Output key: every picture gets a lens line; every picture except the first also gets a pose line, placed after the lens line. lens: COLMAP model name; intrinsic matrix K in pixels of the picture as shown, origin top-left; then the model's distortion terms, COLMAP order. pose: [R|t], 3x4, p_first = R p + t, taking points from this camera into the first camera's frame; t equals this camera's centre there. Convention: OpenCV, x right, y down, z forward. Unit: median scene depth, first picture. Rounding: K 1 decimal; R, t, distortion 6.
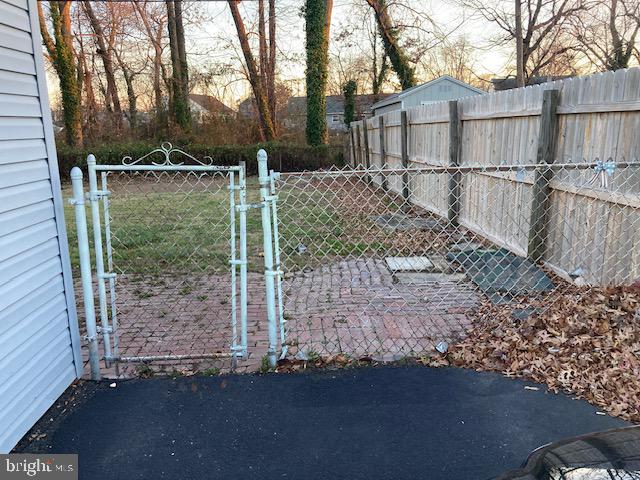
lens RADIAL K [[524.1, 0, 317.3], [0, 524.1, 240.1], [0, 0, 1]] dist [0.051303, -0.060969]
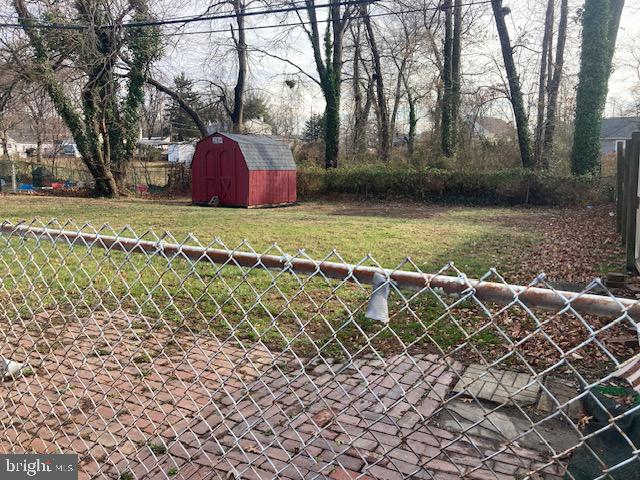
lens RADIAL K [[524.1, 0, 320.1], [0, 524.1, 235.4], [0, 0, 1]] dist [0.051303, -0.060969]
pose [[0.860218, 0.102273, -0.499566, 0.072942], [-0.127649, 0.991677, -0.016784, -0.021787], [0.493691, 0.078207, 0.866113, 0.101639]]
